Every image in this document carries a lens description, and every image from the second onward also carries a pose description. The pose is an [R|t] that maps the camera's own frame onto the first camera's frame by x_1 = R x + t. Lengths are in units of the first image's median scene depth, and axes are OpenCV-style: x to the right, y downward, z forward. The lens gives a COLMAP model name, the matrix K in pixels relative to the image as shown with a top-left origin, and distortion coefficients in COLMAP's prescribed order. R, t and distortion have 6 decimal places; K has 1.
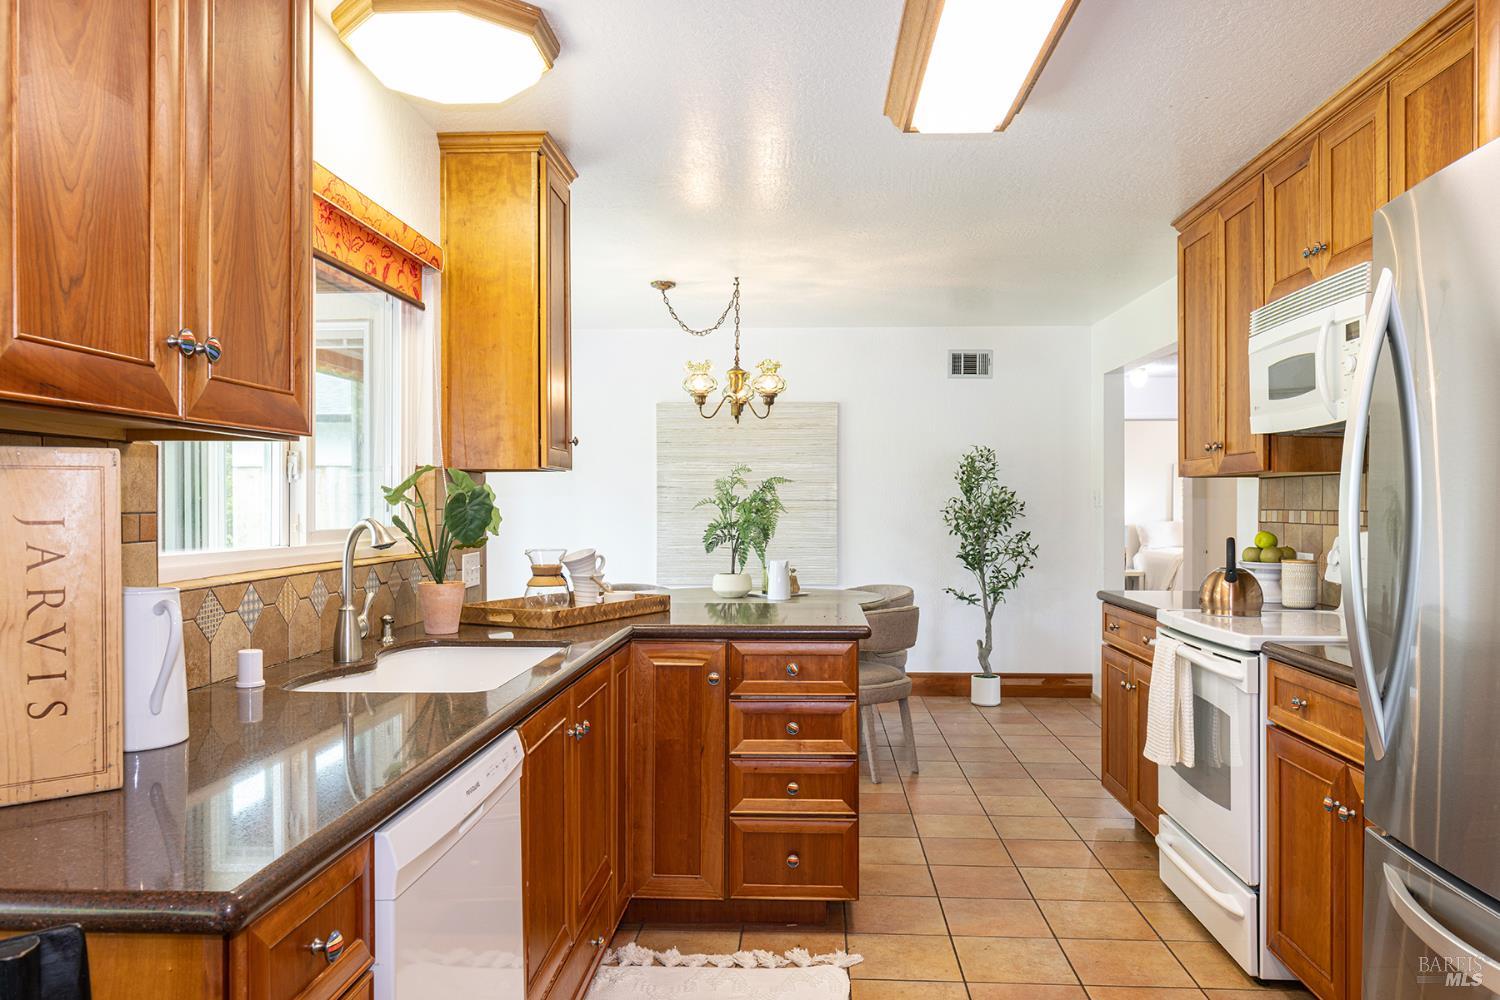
lens RADIAL K [[1070.3, 0, 754.8], [0, 1070.3, 492.3], [0, 0, 1]] dist [0.002337, 0.004154]
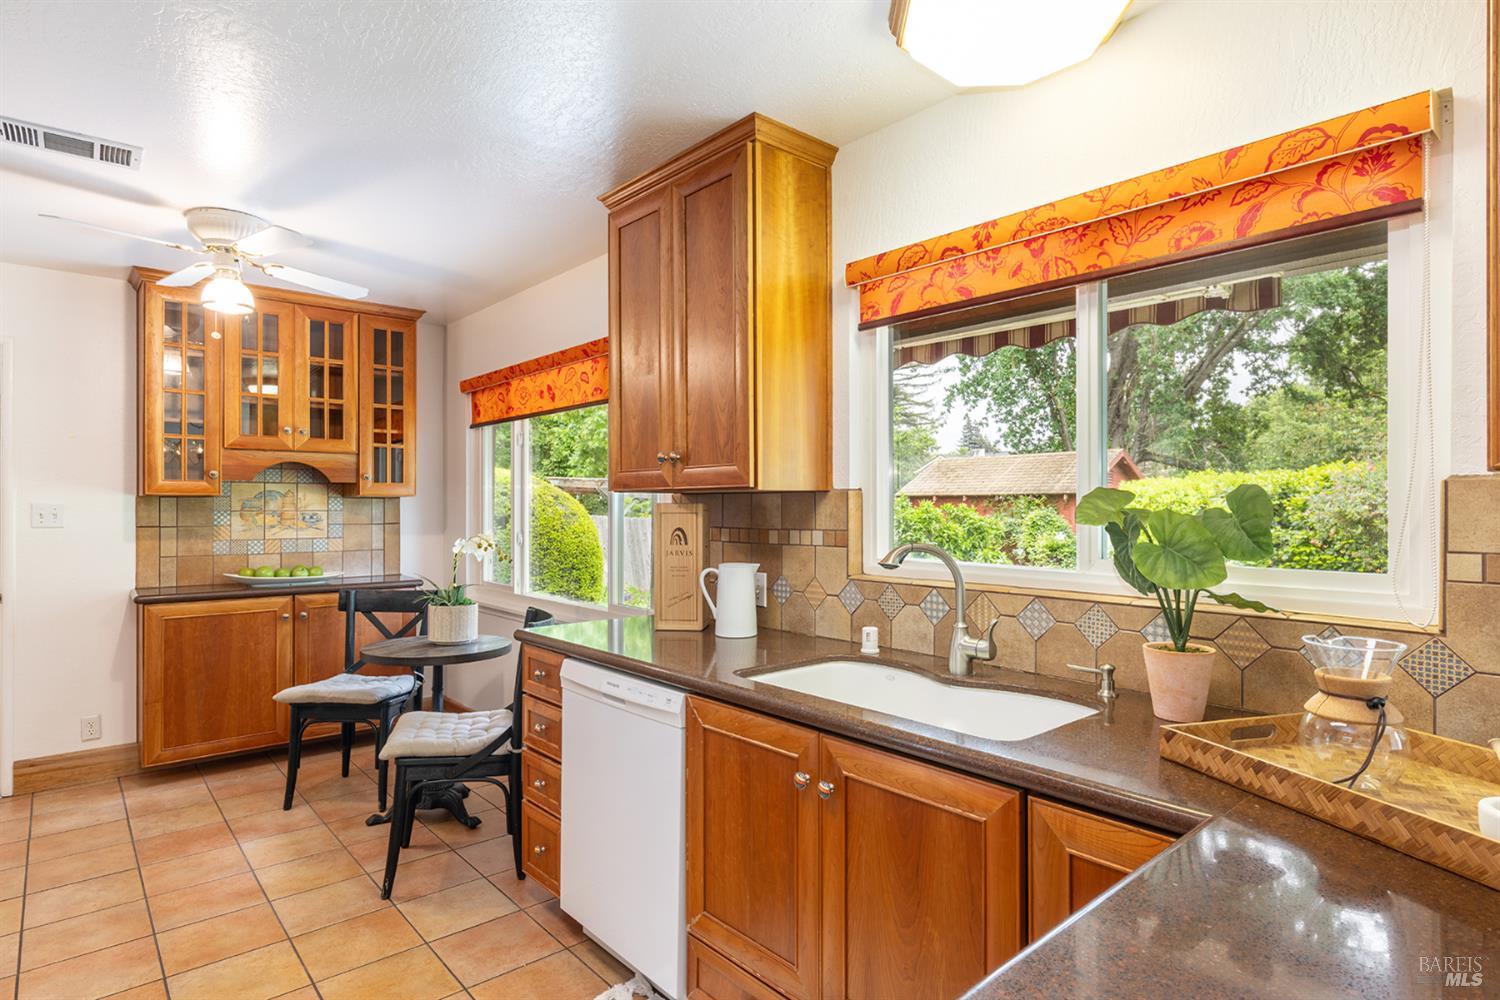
lens RADIAL K [[796.4, 0, 765.8], [0, 796.4, 502.1], [0, 0, 1]] dist [-0.005104, 0.004181]
pose [[-0.707835, -0.004052, -0.706366, 0.258030], [0.005249, 0.999926, -0.010996, -0.007998], [0.706358, -0.011491, -0.707761, 1.089076]]
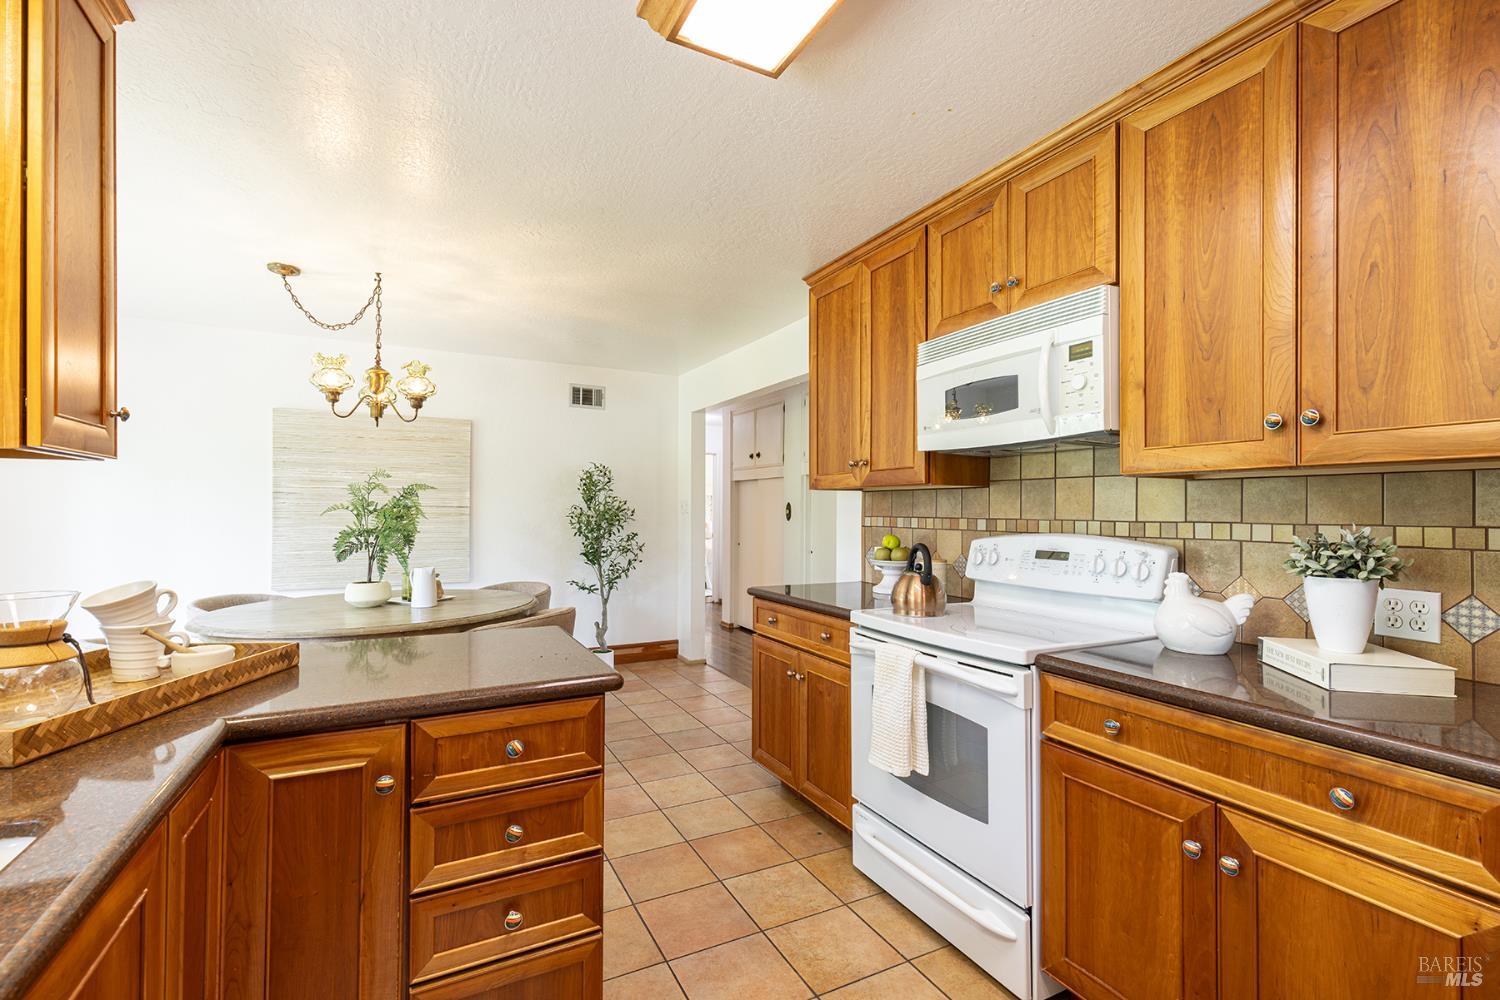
lens RADIAL K [[669.3, 0, 755.9], [0, 669.3, 504.0], [0, 0, 1]] dist [0.004611, -0.000622]
pose [[0.860104, 0.008372, 0.510050, -0.051916], [-0.009641, 0.999954, -0.000156, 0.003867], [-0.510028, -0.004783, 0.860145, 0.527314]]
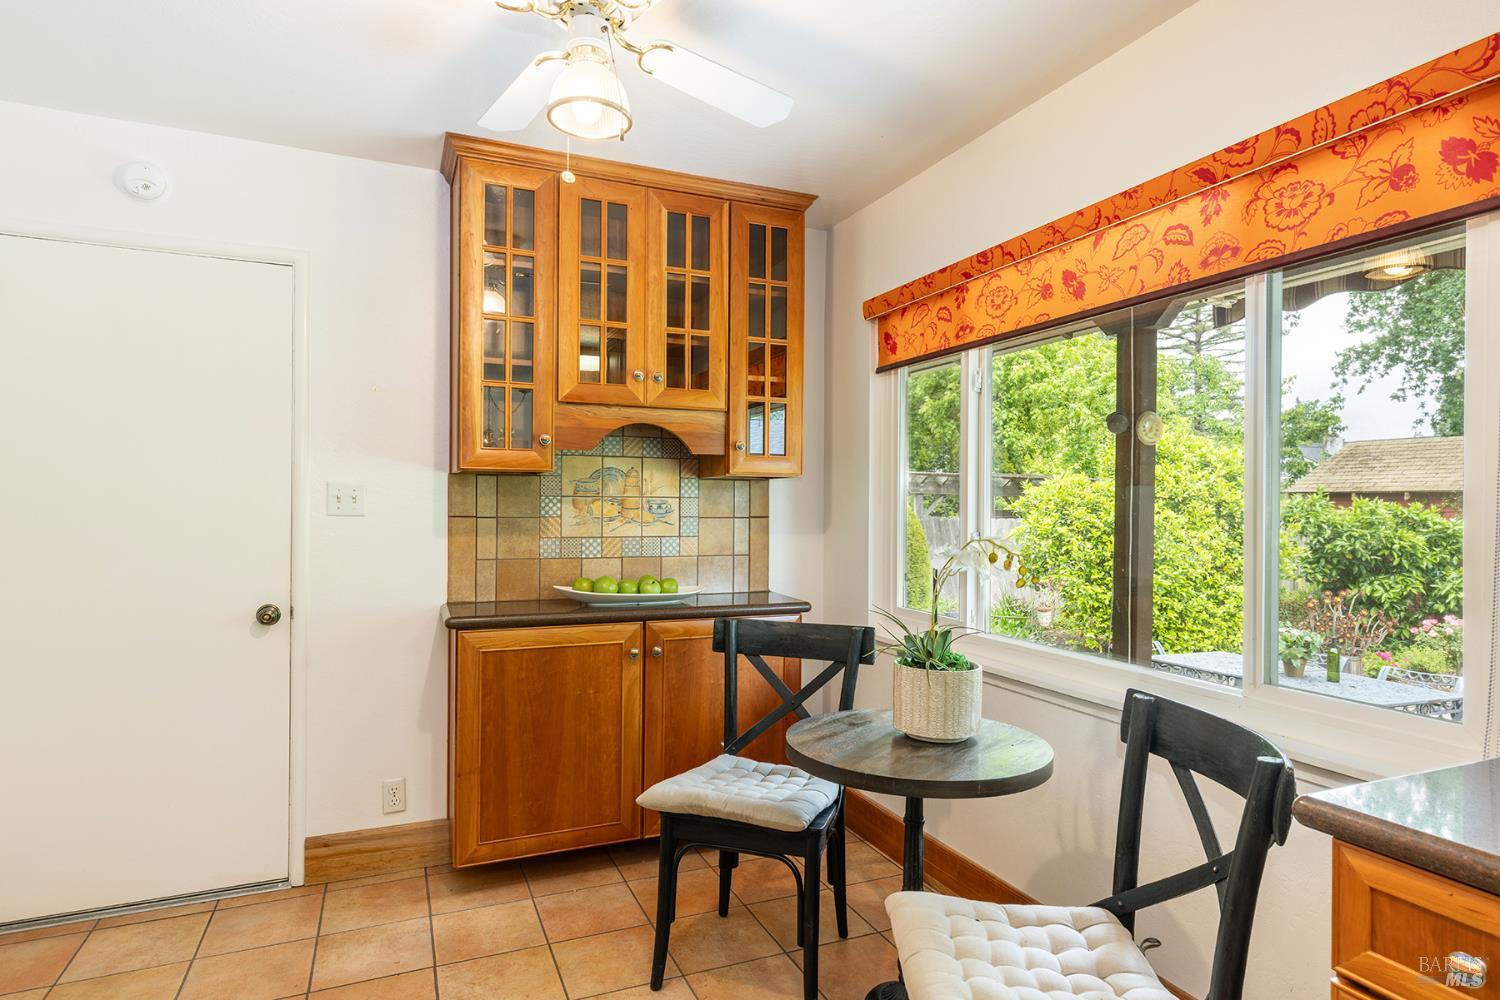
lens RADIAL K [[836.4, 0, 761.6], [0, 836.4, 502.7], [0, 0, 1]] dist [0.007902, -0.001563]
pose [[-0.890908, -0.008550, -0.454103, 0.189501], [-0.004069, 0.999933, -0.010844, 0.005045], [0.454166, -0.007814, -0.890883, 0.501721]]
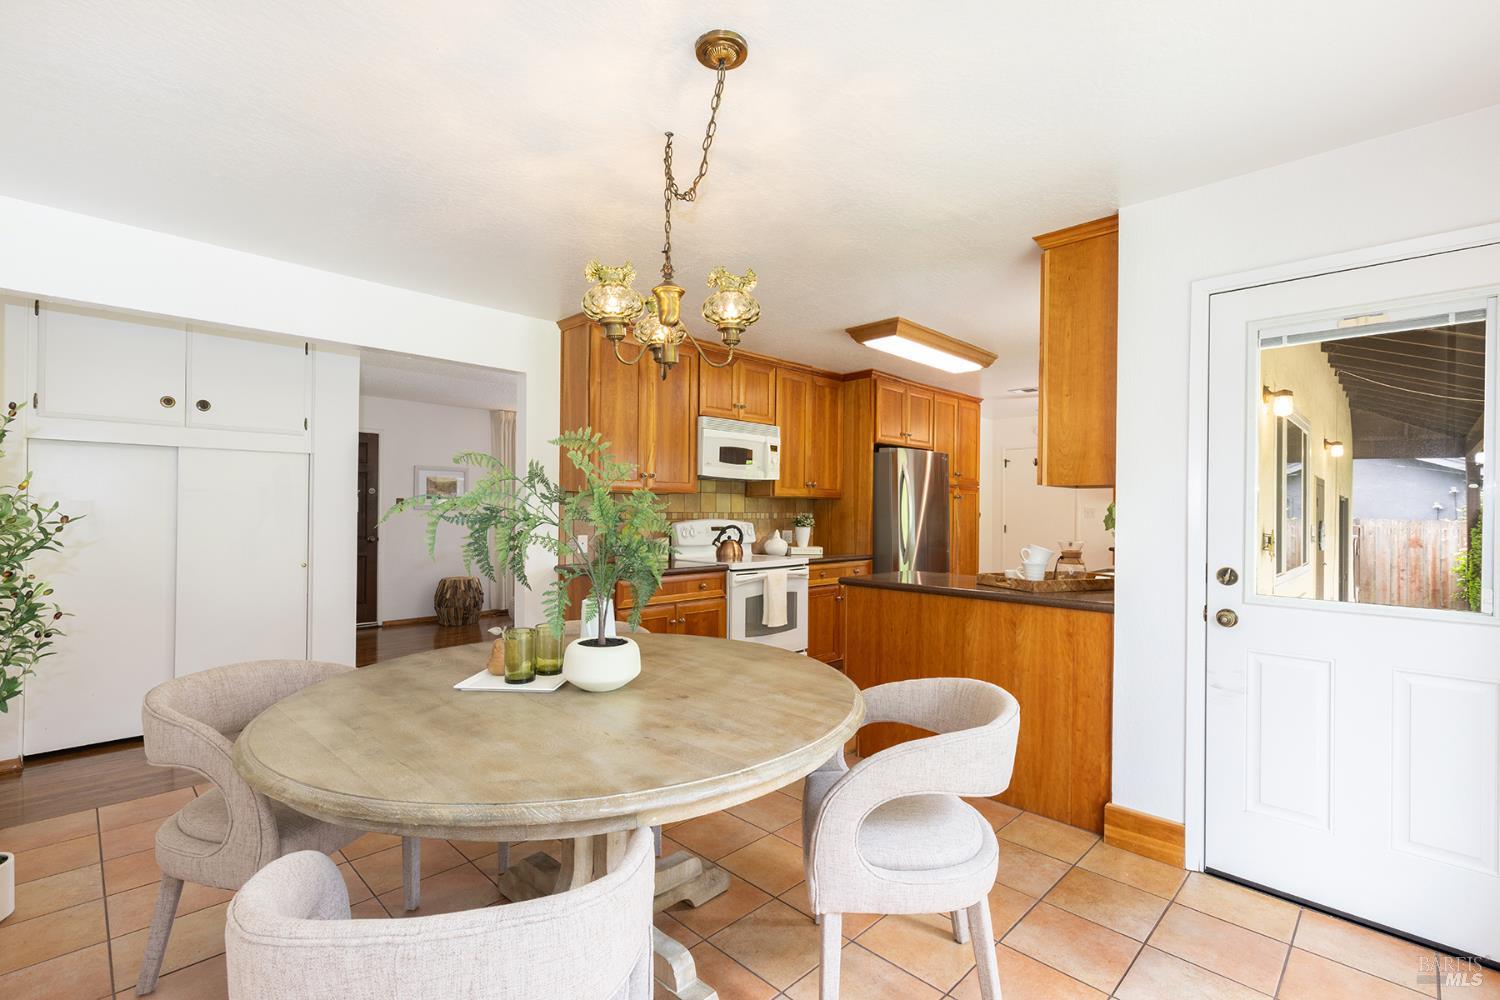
lens RADIAL K [[669.3, 0, 756.0], [0, 669.3, 509.5], [0, 0, 1]] dist [0.004611, -0.000622]
pose [[-0.747950, -0.005068, 0.663735, -0.514228], [-0.015433, 0.999833, -0.009757, 0.024680], [-0.663575, -0.017541, -0.747904, 2.092767]]
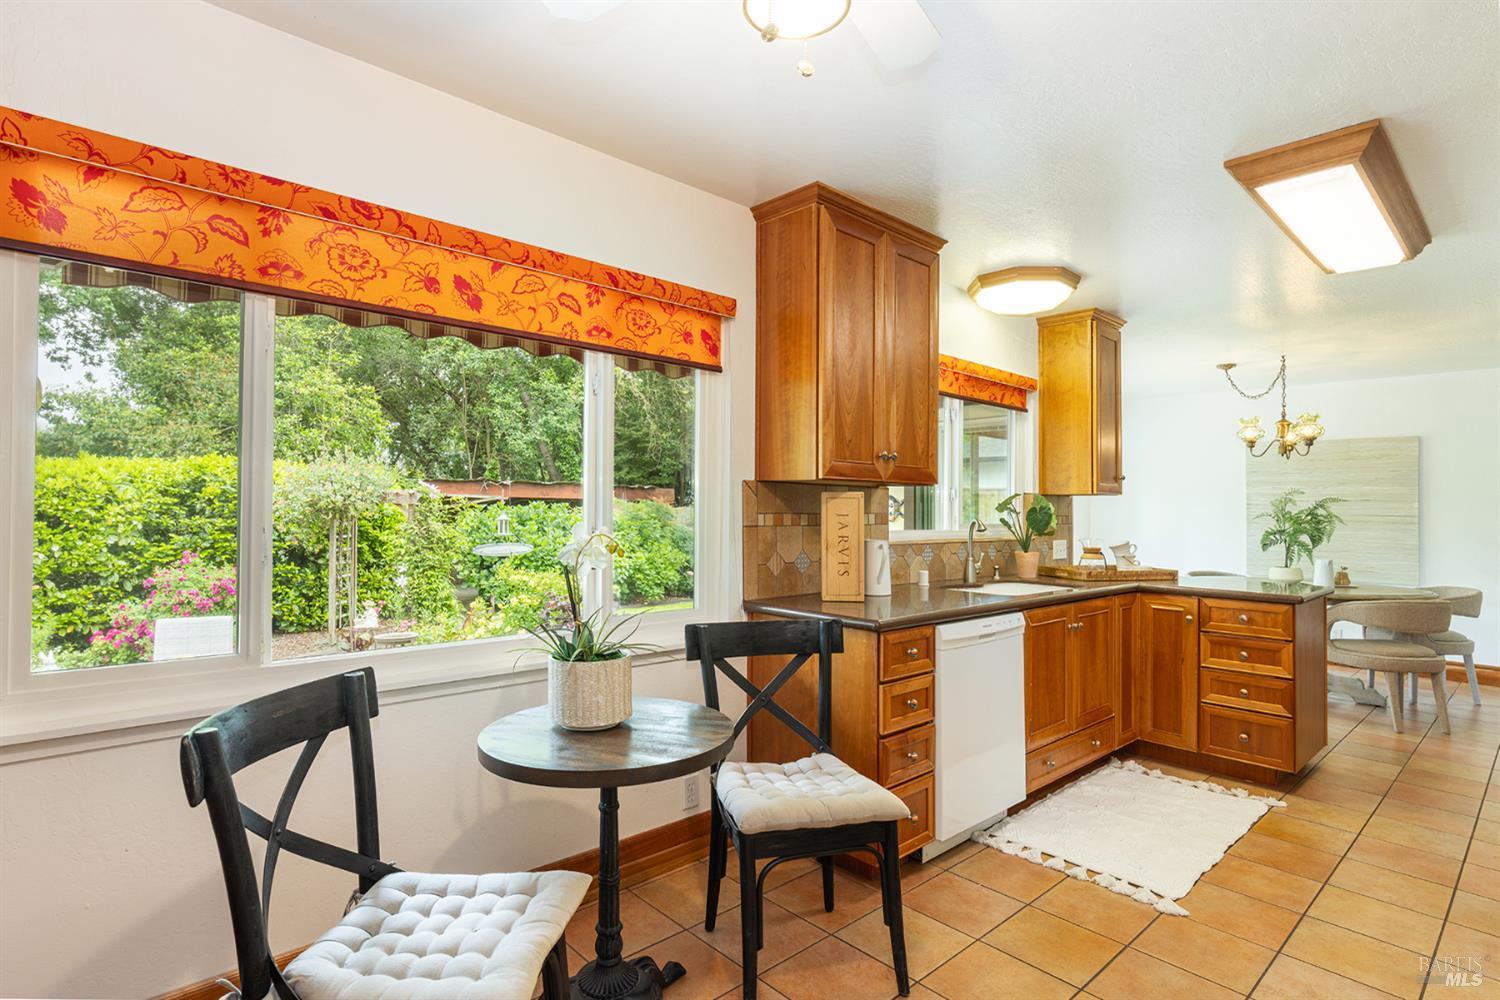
lens RADIAL K [[751.7, 0, 743.3], [0, 751.7, 487.8], [0, 0, 1]] dist [-0.005248, -0.000483]
pose [[0.710781, -0.007905, -0.703369, 0.287074], [-0.008899, 0.999756, -0.020229, -0.002216], [0.703357, 0.020637, 0.710537, -0.329548]]
